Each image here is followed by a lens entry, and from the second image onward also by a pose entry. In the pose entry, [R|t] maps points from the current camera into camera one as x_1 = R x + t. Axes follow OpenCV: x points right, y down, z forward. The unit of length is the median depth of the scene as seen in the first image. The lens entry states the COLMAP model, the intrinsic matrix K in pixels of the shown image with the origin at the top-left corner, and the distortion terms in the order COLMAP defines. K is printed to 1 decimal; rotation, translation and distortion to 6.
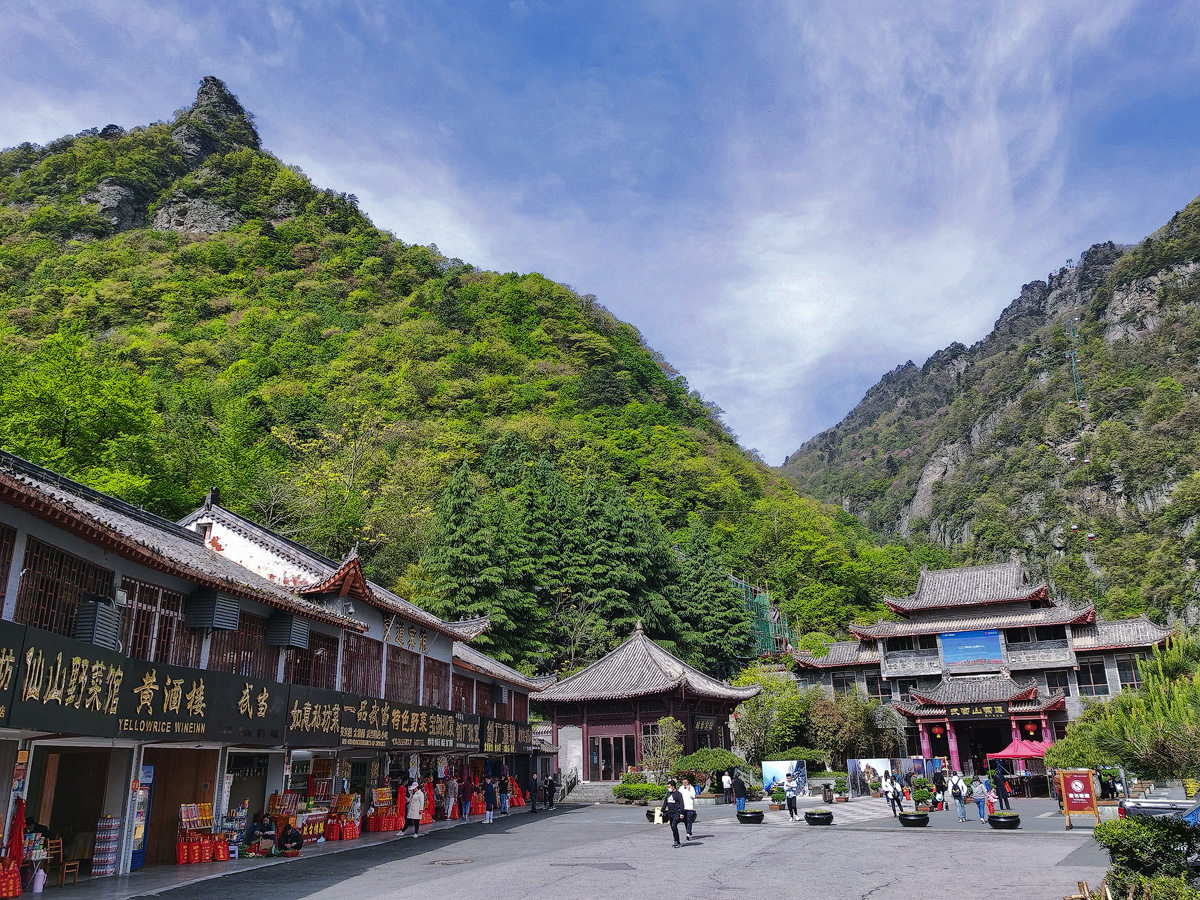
lens RADIAL K [[937.8, 0, 602.8], [0, 937.8, 445.6], [0, 0, 1]] dist [0.070023, -0.093004]
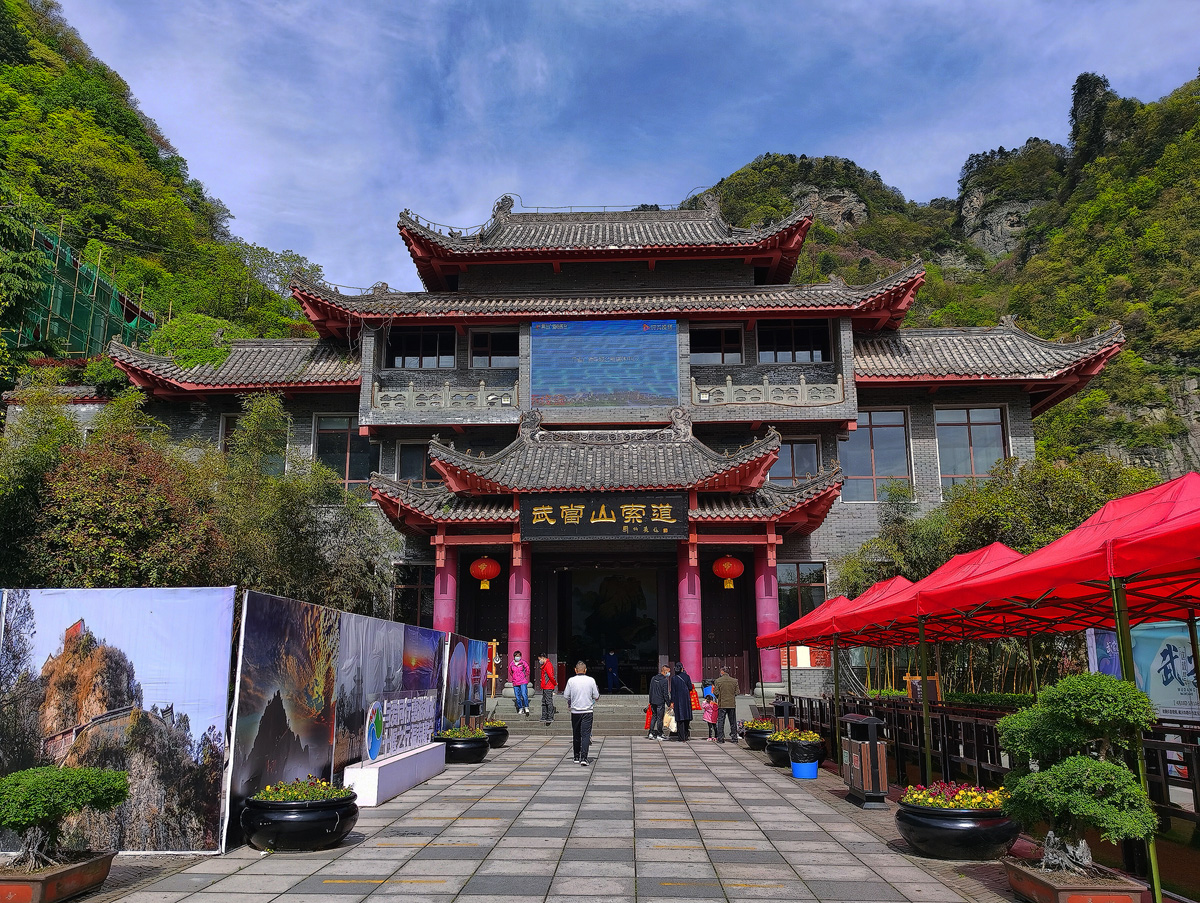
lens RADIAL K [[937.8, 0, 602.8], [0, 937.8, 447.1], [0, 0, 1]] dist [0.070023, -0.093004]
pose [[0.873562, 0.133041, 0.468177, 0.221565], [-0.173359, 0.983881, 0.043880, 0.232991], [-0.454792, -0.119495, 0.882545, 0.676543]]
